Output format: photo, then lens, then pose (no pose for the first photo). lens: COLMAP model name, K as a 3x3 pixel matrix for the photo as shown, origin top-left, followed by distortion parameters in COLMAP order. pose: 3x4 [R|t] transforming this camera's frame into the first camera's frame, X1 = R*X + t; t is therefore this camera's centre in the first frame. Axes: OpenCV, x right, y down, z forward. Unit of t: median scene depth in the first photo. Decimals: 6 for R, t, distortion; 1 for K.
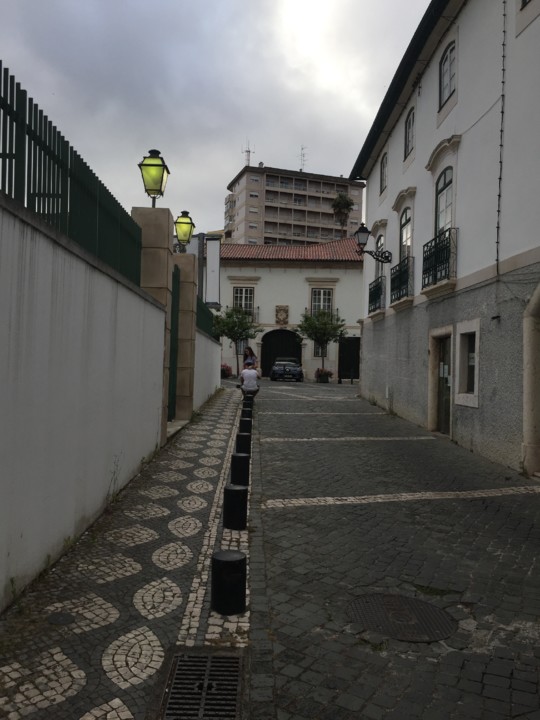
lens RADIAL K [[611.7, 0, 268.2], [0, 611.7, 354.9], [0, 0, 1]] dist [0.074318, -0.107755]
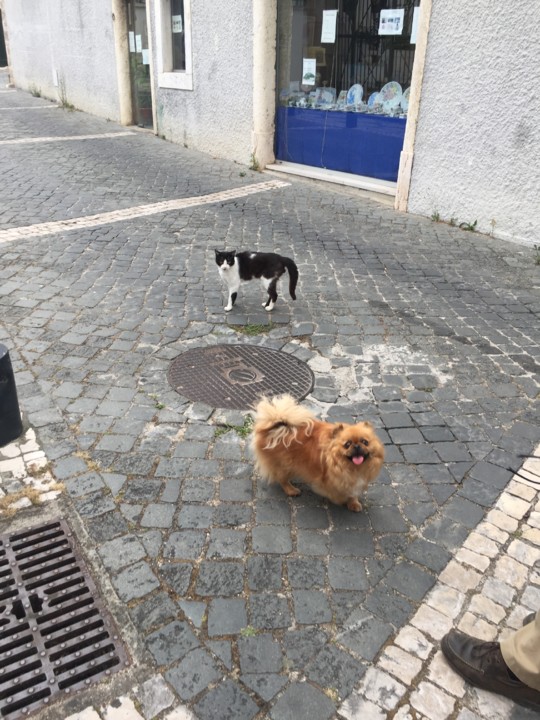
lens RADIAL K [[611.7, 0, 271.6], [0, 611.7, 361.2], [0, 0, 1]] dist [0.074318, -0.107755]
pose [[0.855287, -0.227539, 0.465521, -0.047688], [-0.012131, 0.889382, 0.457003, 0.036741], [-0.518012, -0.396516, 0.757917, 0.219544]]
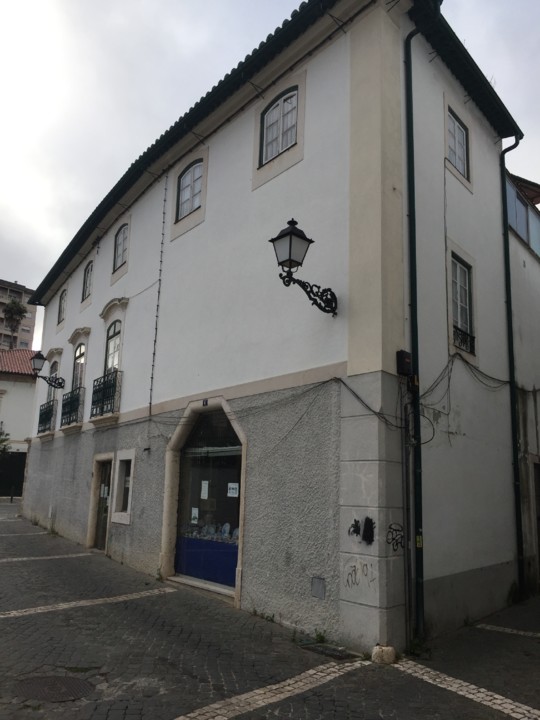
lens RADIAL K [[611.7, 0, 260.4], [0, 611.7, 347.4], [0, 0, 1]] dist [0.074318, -0.107755]
pose [[0.870387, 0.105684, 0.480892, -0.065037], [-0.011875, 0.980914, -0.194080, -0.029406], [-0.492225, 0.163214, 0.855030, -0.265819]]
